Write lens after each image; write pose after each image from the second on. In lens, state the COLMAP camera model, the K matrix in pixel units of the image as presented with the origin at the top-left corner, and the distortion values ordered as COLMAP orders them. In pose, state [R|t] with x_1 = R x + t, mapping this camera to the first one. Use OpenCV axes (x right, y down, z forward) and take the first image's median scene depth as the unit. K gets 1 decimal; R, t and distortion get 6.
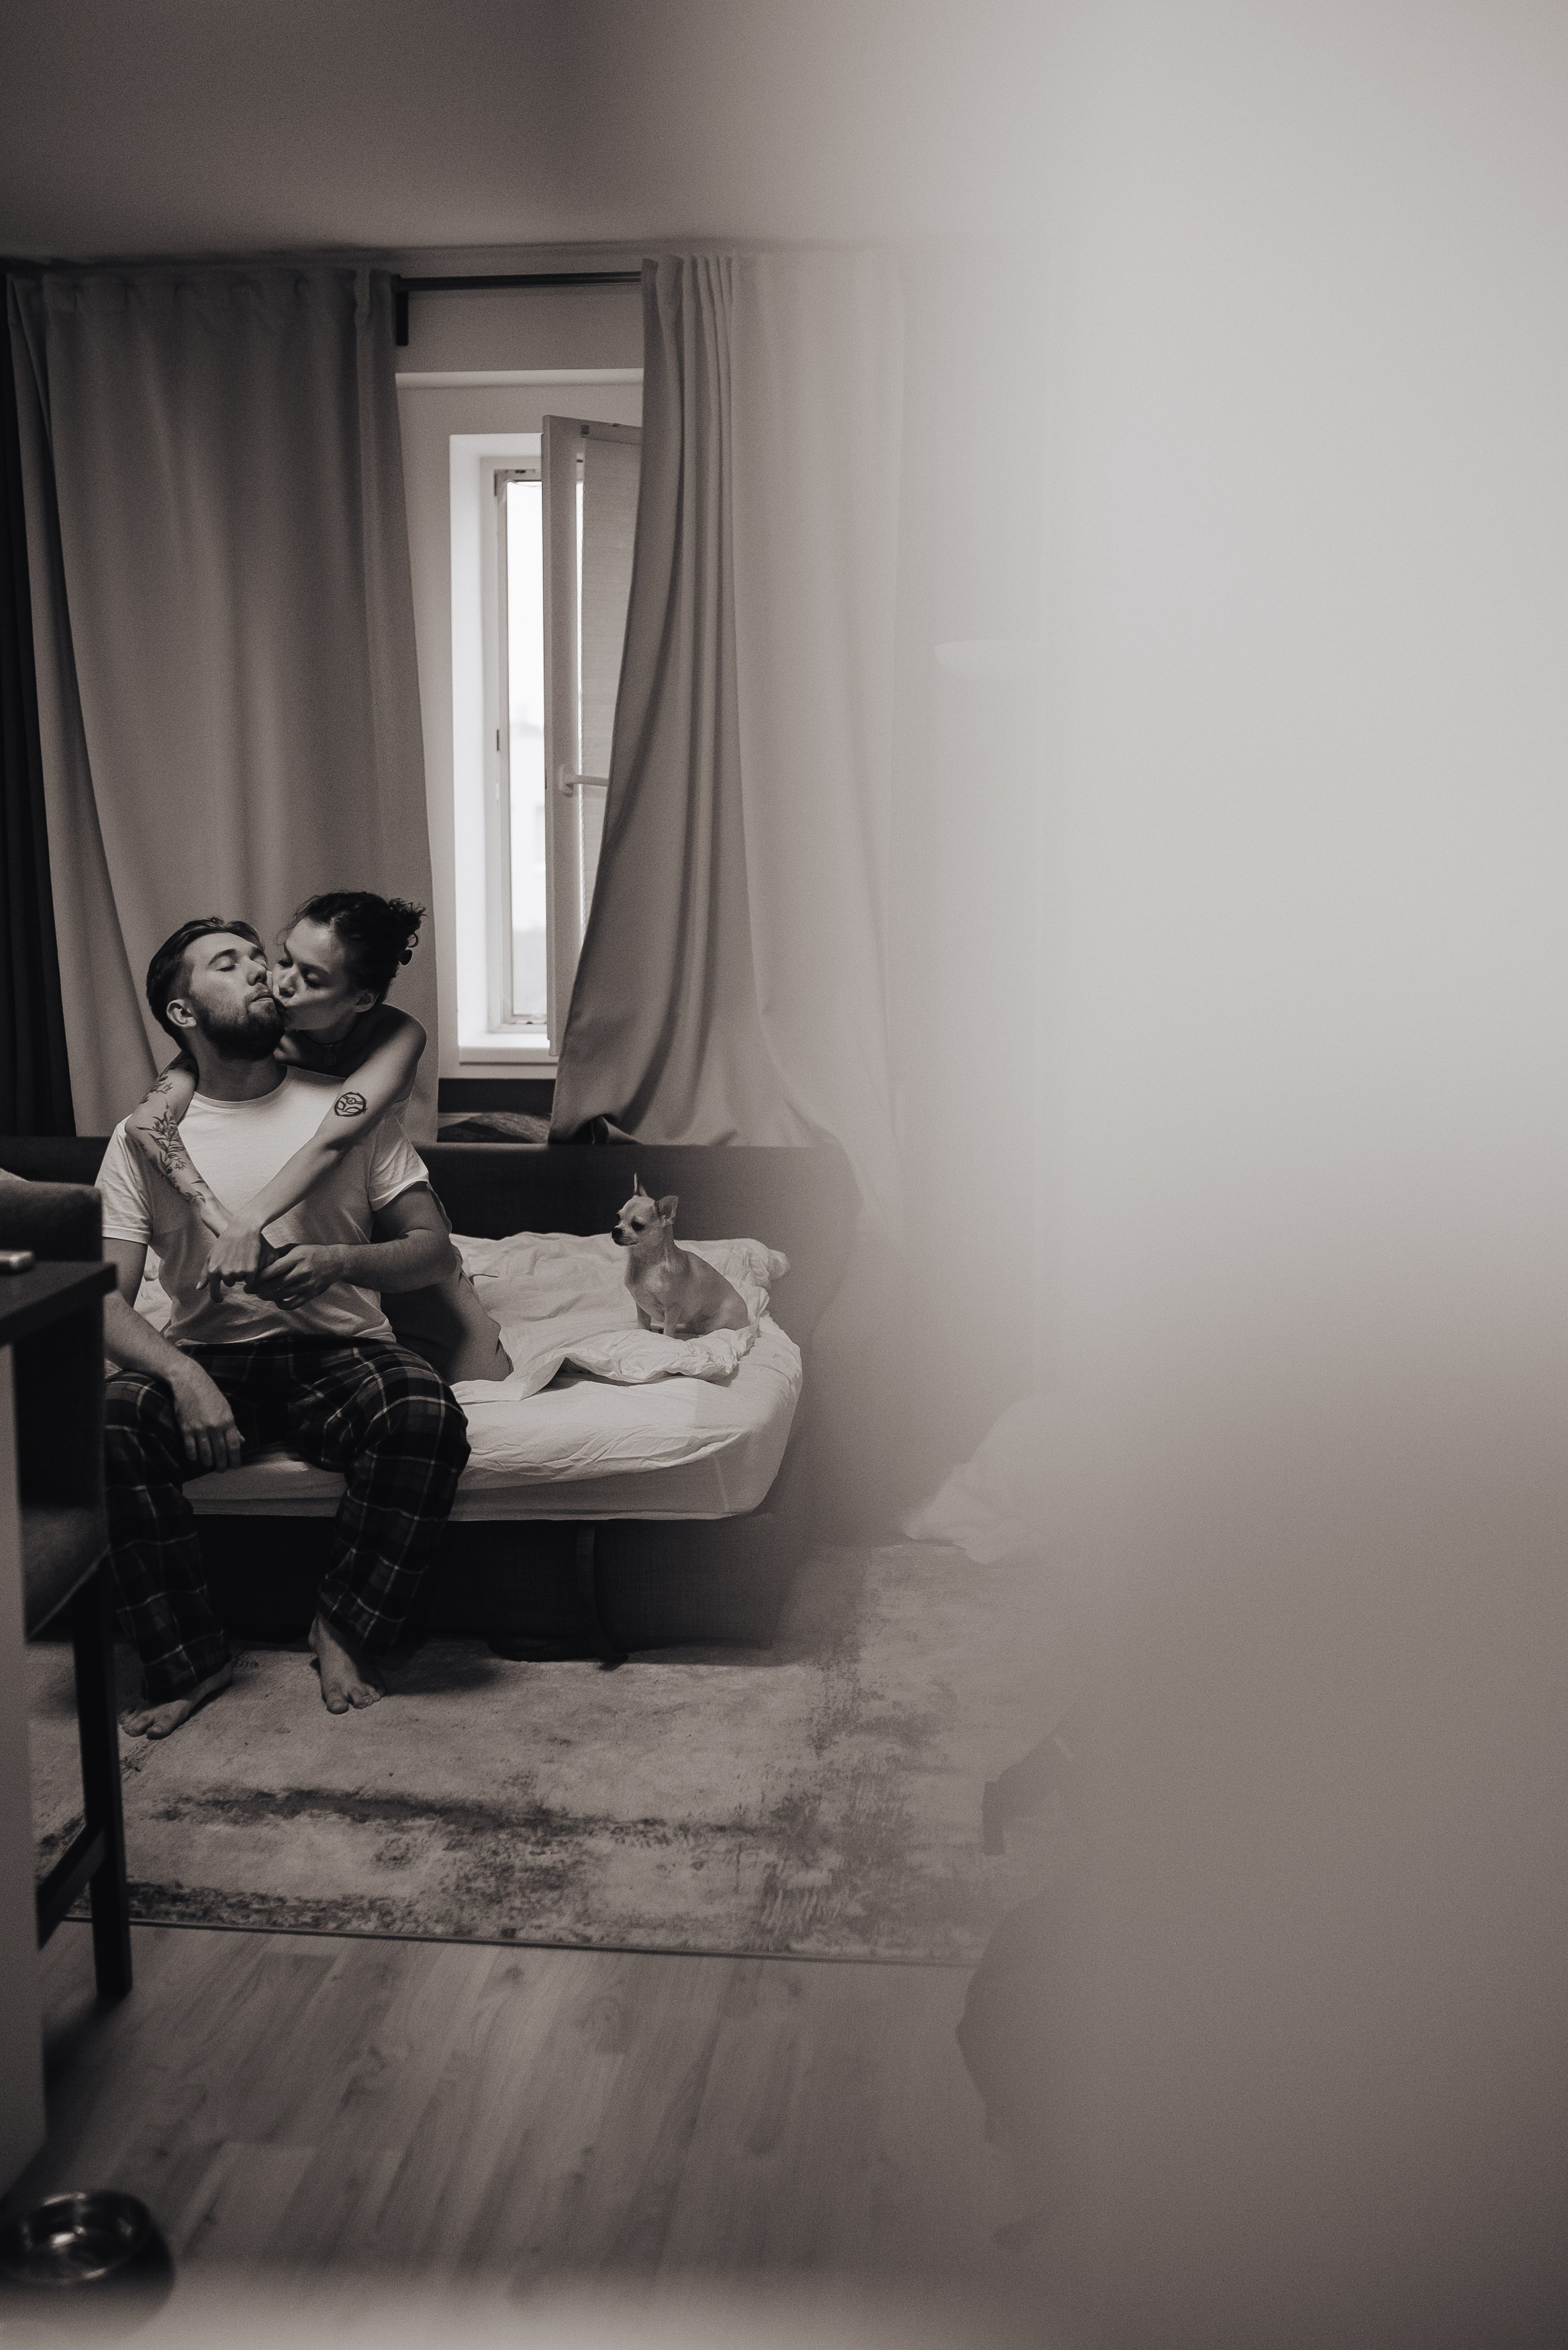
lens RADIAL K [[2426.4, 0, 784.0], [0, 2426.4, 1175.0], [0, 0, 1]] dist [-0.005889, 0.009131]
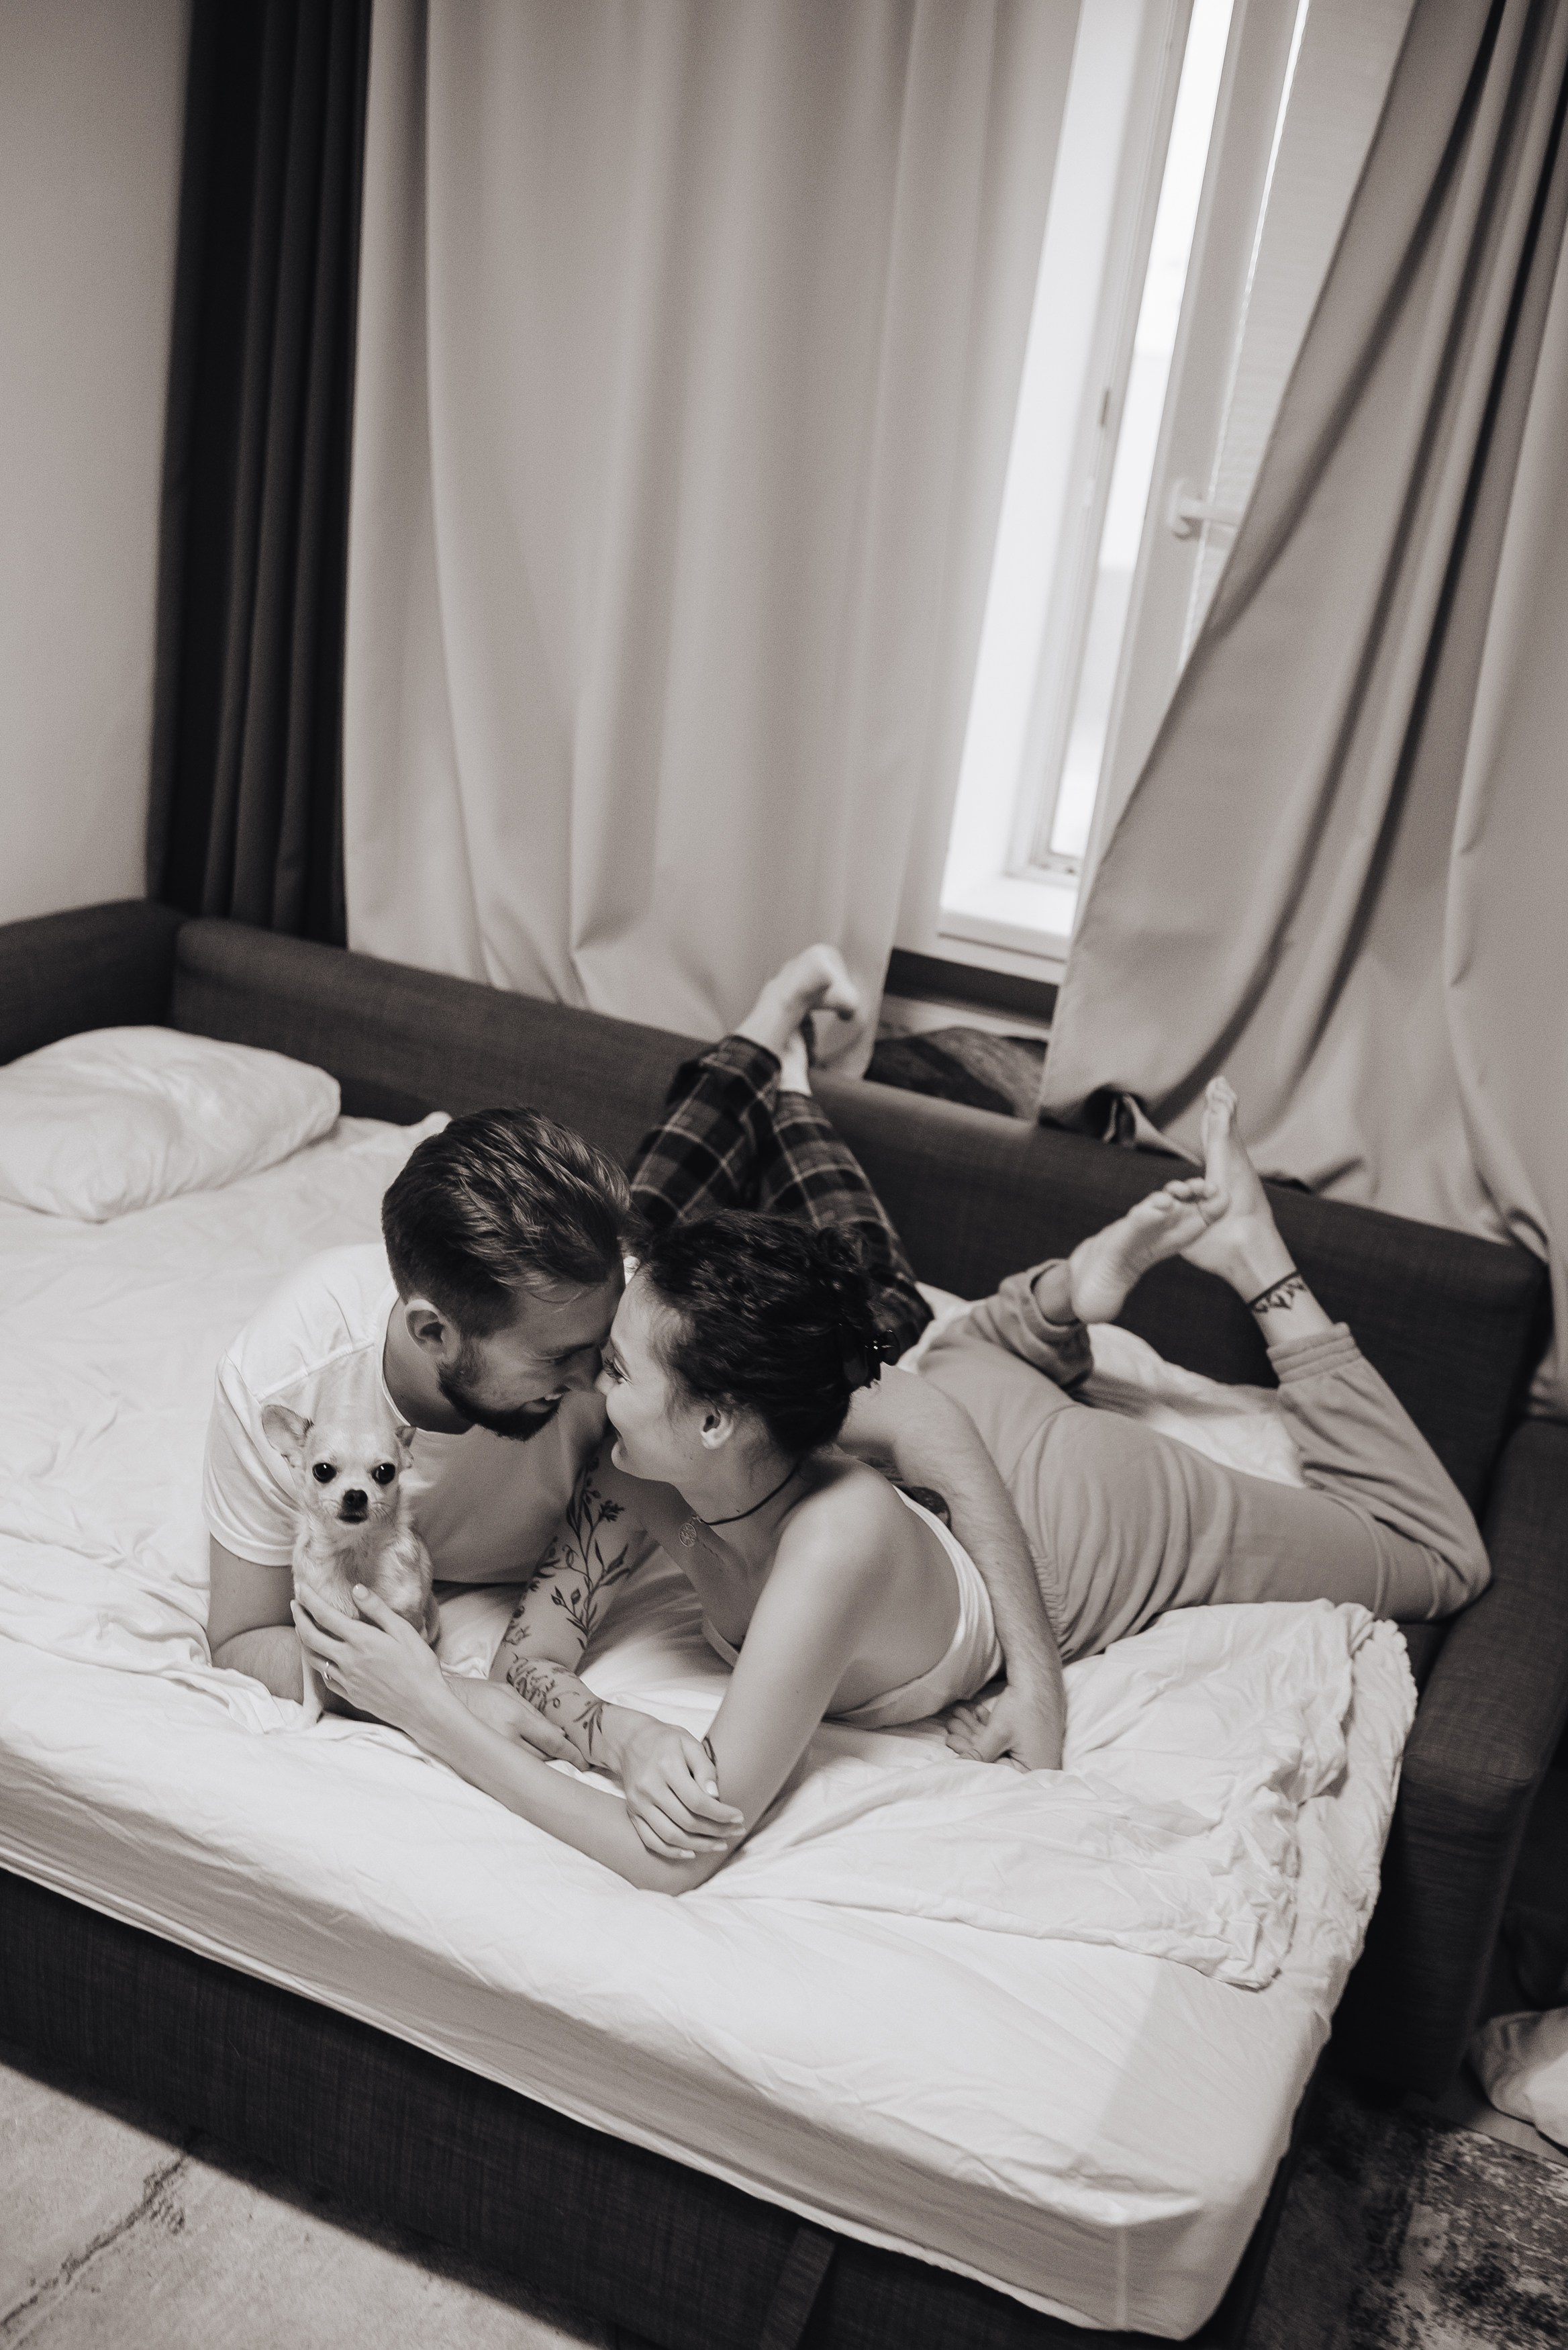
lens RADIAL K [[2426.4, 0, 784.0], [0, 2426.4, 1175.0], [0, 0, 1]] dist [-0.005889, 0.009131]
pose [[0.953696, 0.191121, -0.232242, -0.013745], [-0.155815, 0.974407, 0.162025, -0.087006], [0.257265, -0.118336, 0.959068, 0.401795]]
